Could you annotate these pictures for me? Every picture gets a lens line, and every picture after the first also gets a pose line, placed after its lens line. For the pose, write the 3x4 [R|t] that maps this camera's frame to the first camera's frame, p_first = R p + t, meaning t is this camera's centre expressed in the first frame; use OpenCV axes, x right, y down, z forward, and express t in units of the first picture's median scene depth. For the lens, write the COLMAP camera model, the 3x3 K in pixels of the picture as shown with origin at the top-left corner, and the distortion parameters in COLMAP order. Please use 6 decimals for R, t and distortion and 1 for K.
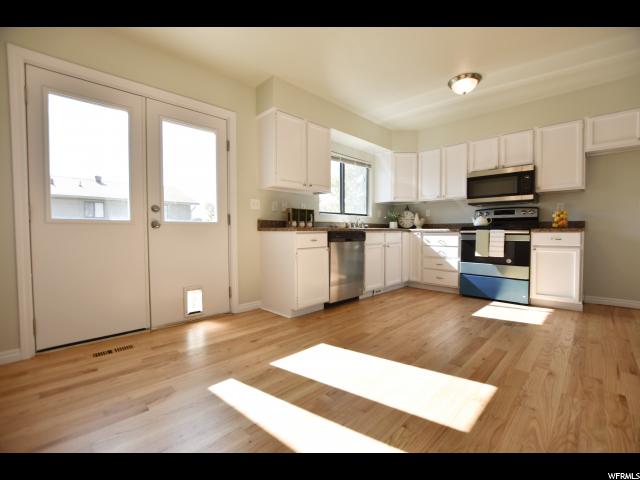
lens RADIAL K [[293.5, 0, 320.5], [0, 293.5, 239.1], [0, 0, 1]] dist [-0.016847, 0.000436]
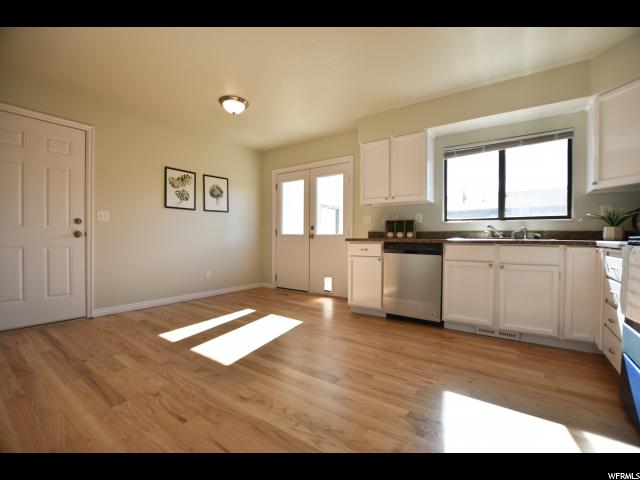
lens RADIAL K [[293.5, 0, 319.5], [0, 293.5, 240.1], [0, 0, 1]] dist [-0.016847, 0.000436]
pose [[0.144885, 0.009836, -0.989400, 0.971991], [-0.036542, 0.999322, 0.004583, -0.028403], [0.988774, 0.035491, 0.145146, 0.605039]]
